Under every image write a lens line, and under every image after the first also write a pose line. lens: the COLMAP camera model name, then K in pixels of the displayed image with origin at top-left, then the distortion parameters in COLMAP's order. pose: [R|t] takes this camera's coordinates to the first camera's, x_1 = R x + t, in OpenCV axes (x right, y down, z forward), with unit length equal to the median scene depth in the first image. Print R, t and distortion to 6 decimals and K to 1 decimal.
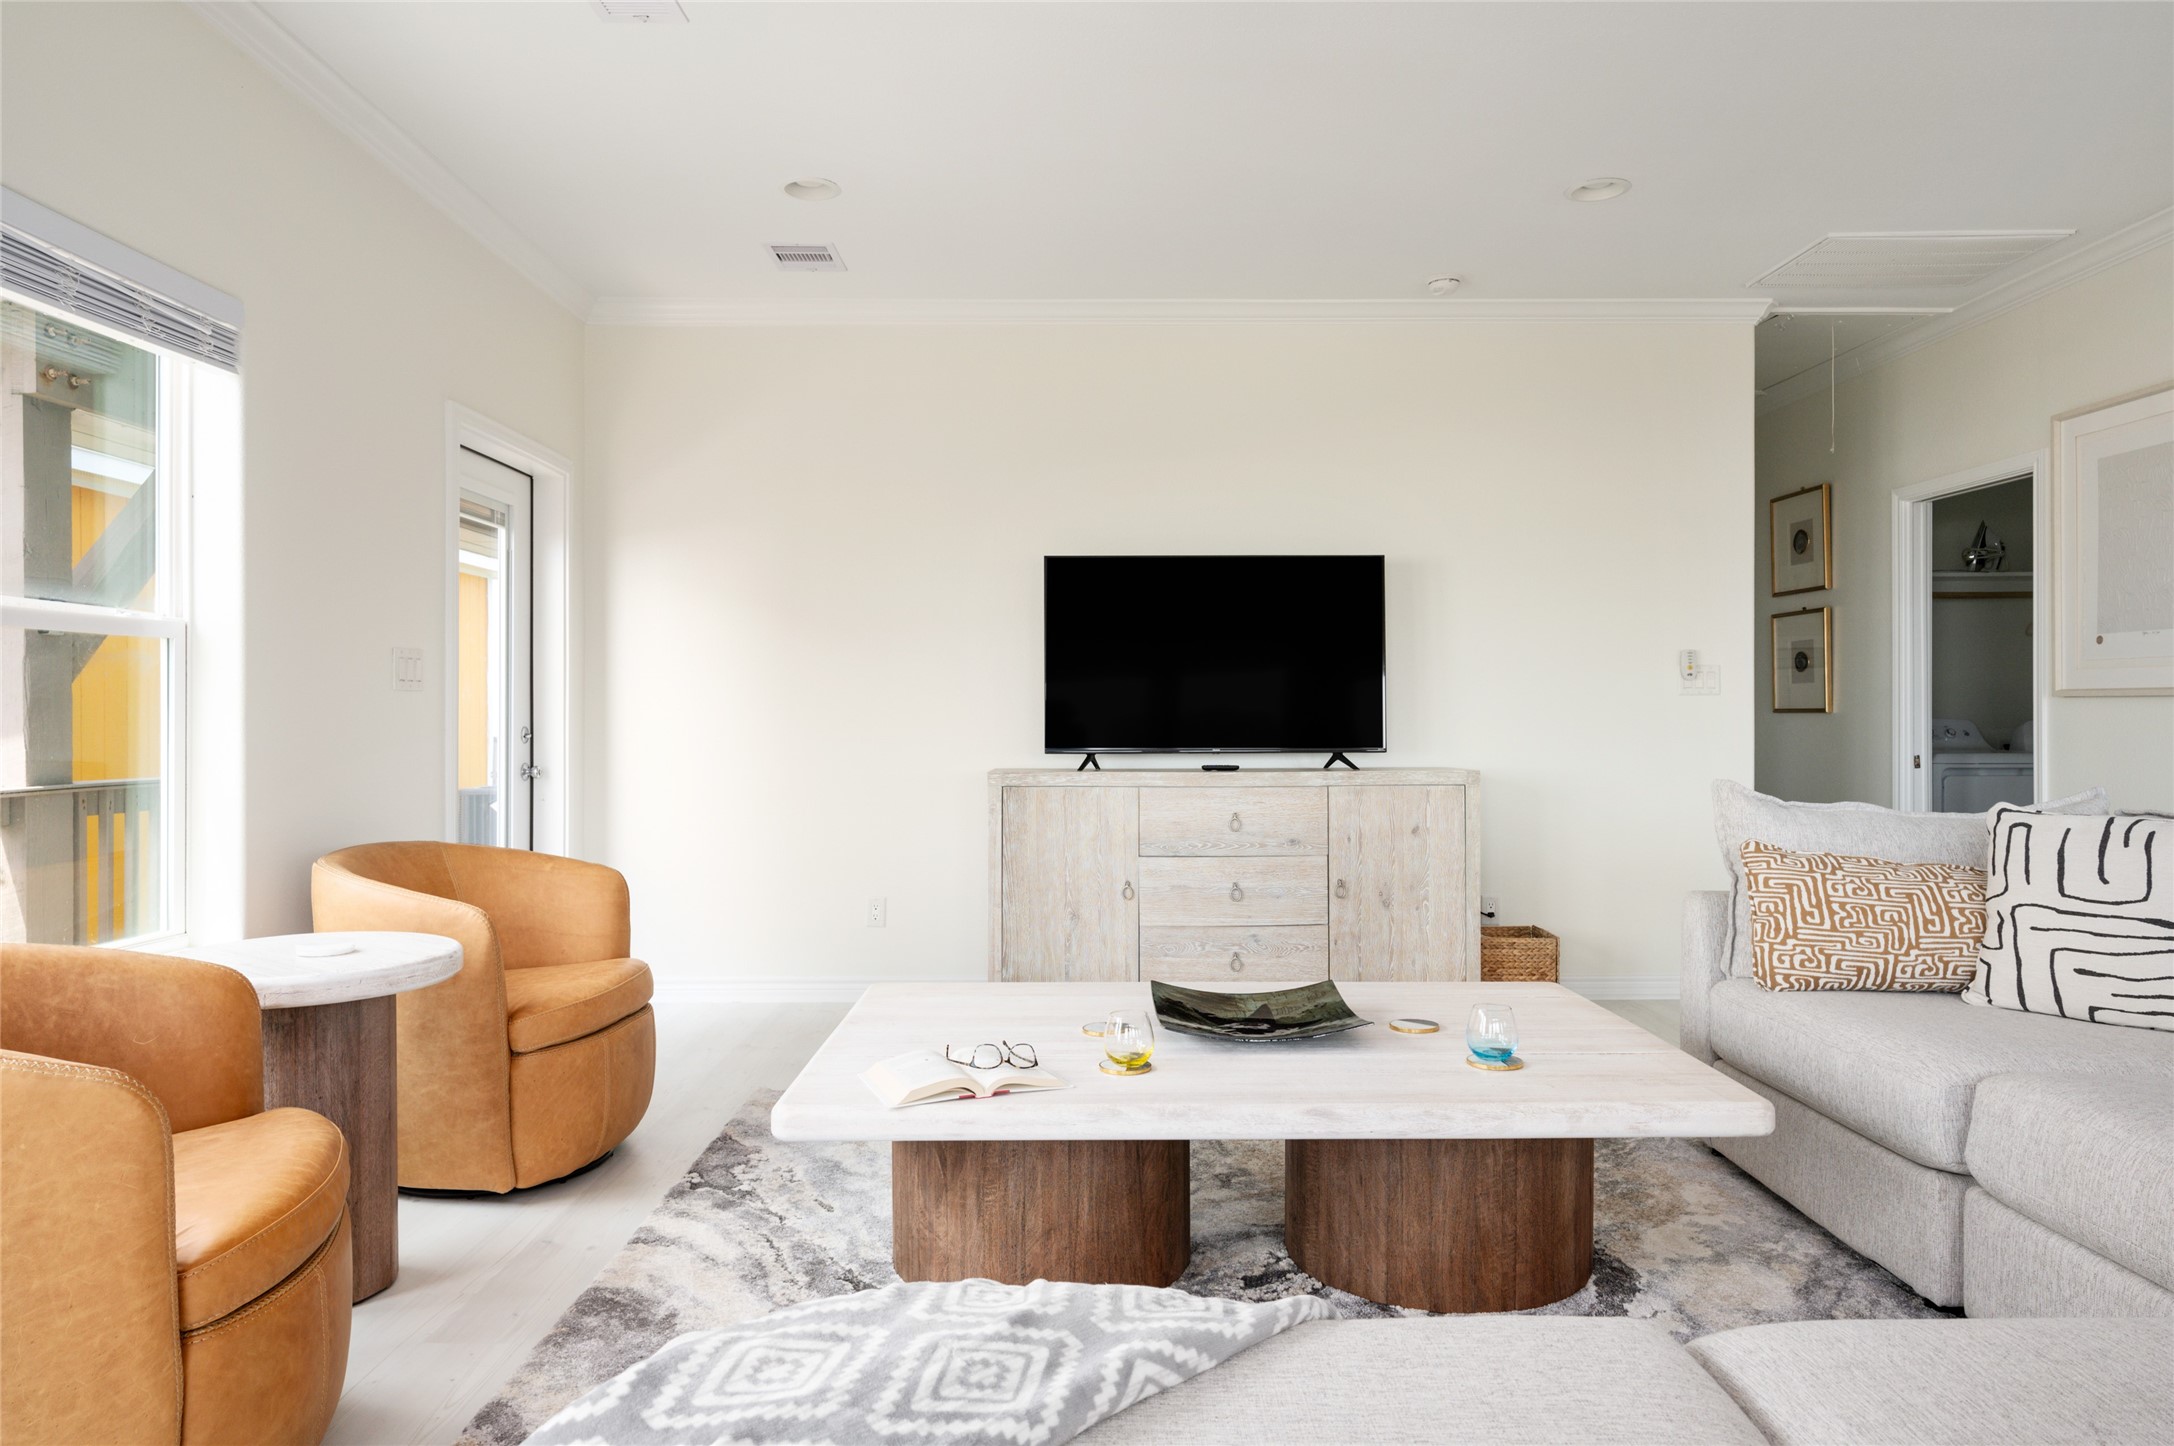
lens RADIAL K [[1374.4, 0, 1087.4], [0, 1374.4, 726.2], [0, 0, 1]] dist [0.002602, 0.000024]
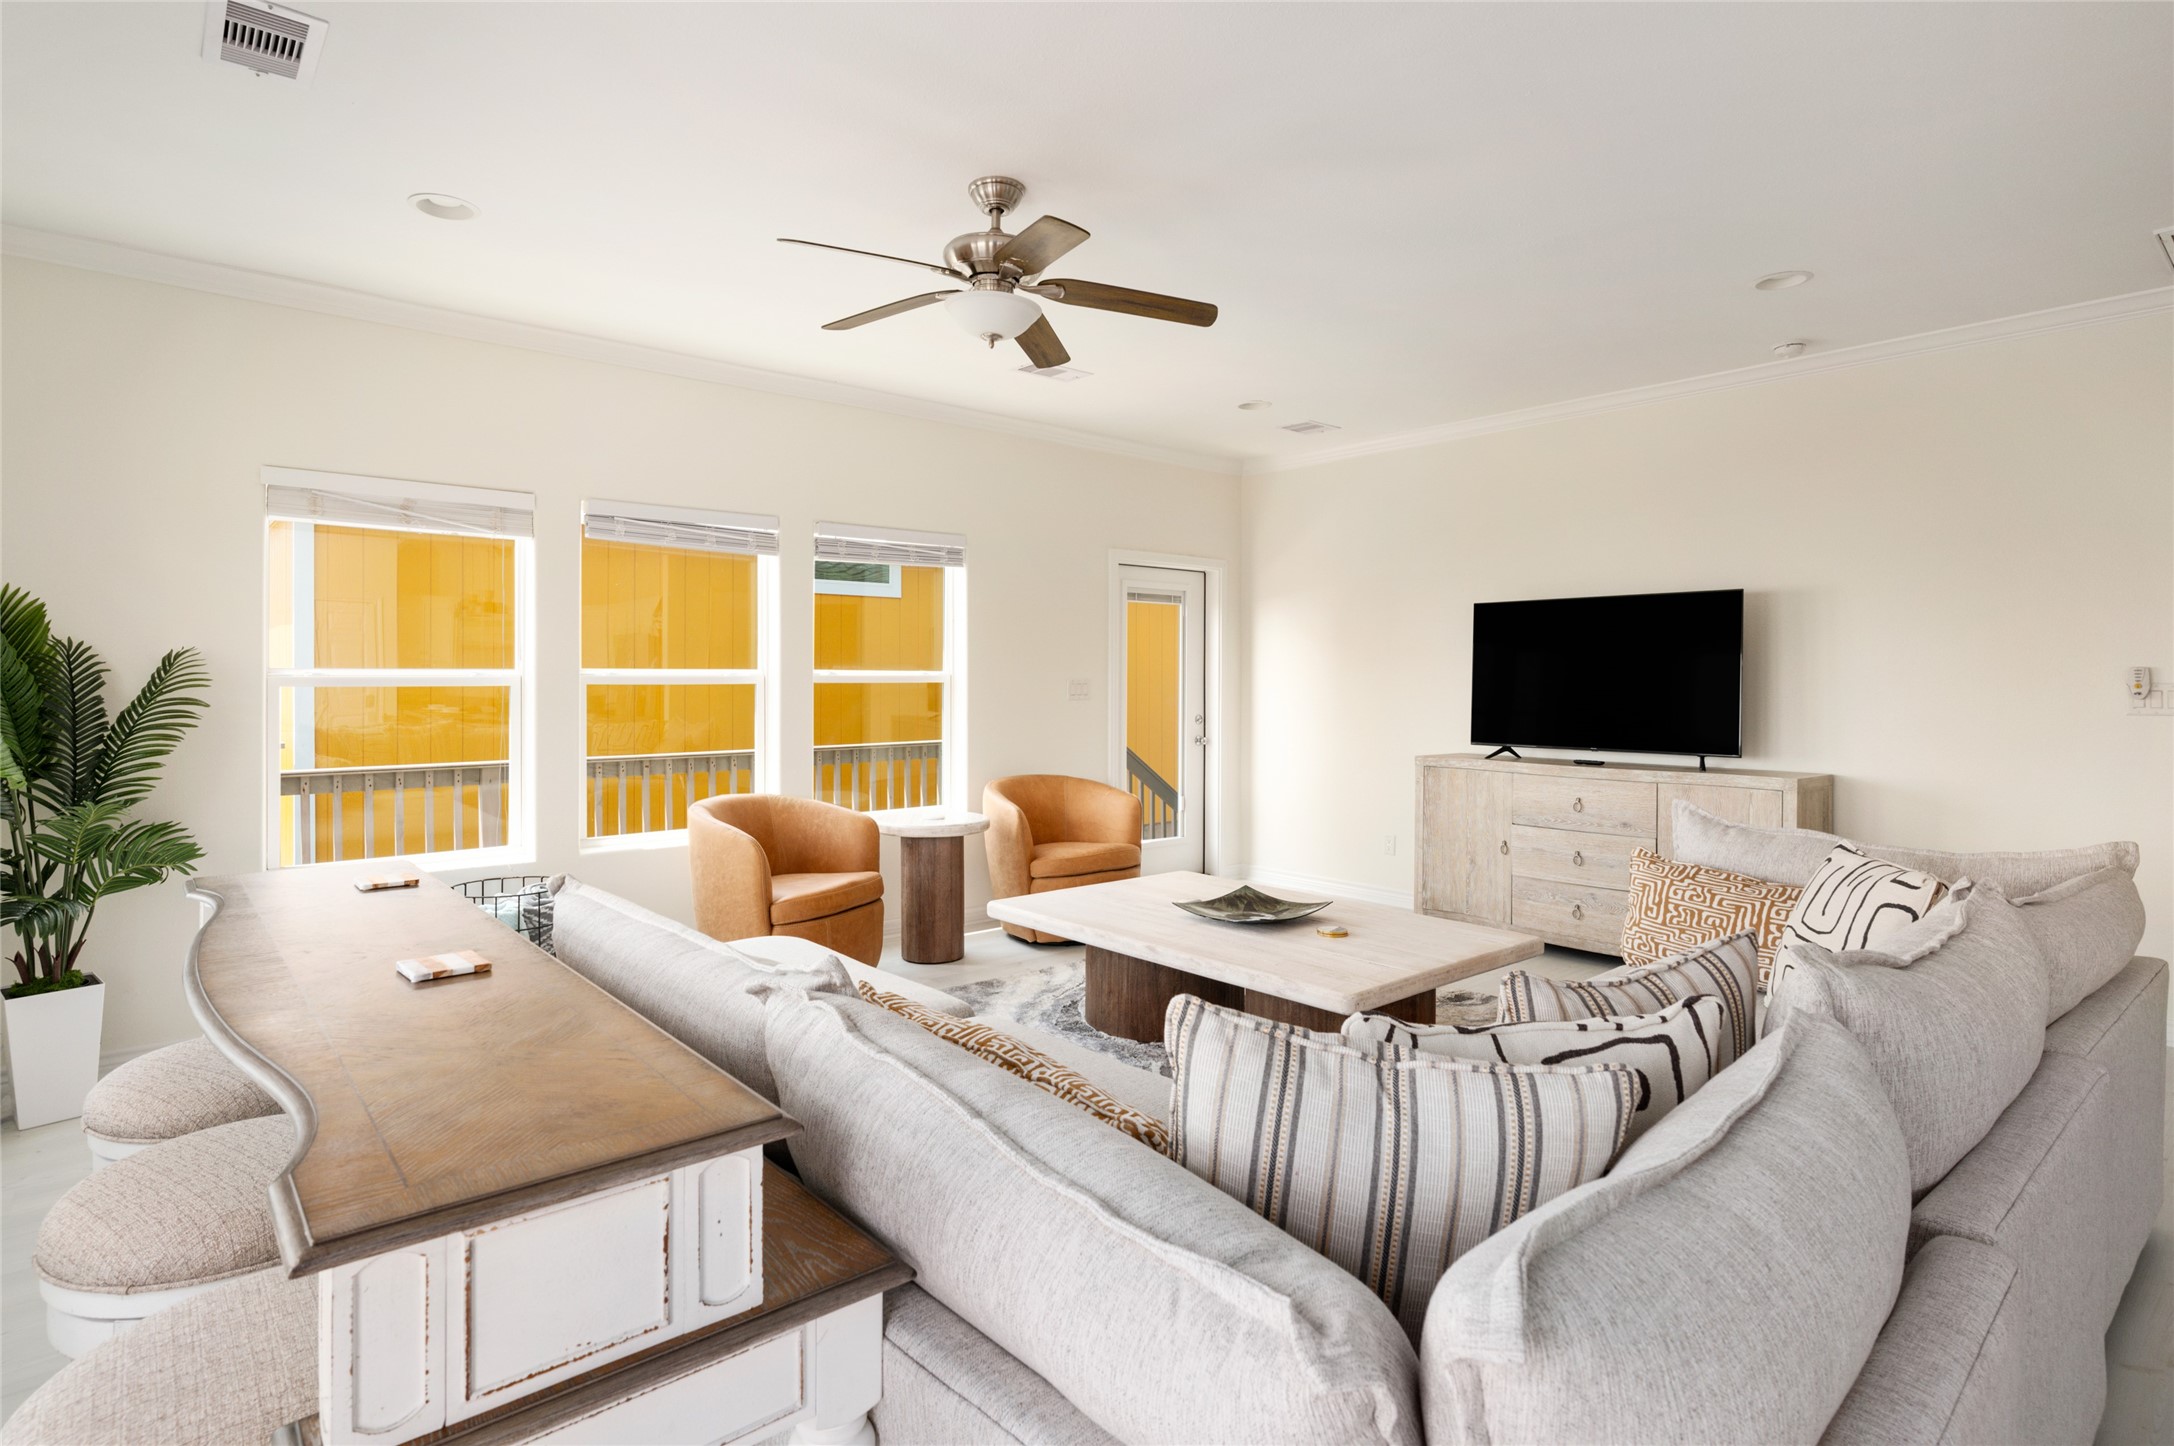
lens RADIAL K [[1099.5, 0, 1086.0], [0, 1099.5, 705.5], [0, 0, 1]] dist [-0.000420, -0.000067]
pose [[0.653957, 0.022606, -0.756193, 0.582472], [-0.010169, 0.999726, 0.021093, -0.041098], [0.756463, -0.006104, 0.654008, -0.032461]]
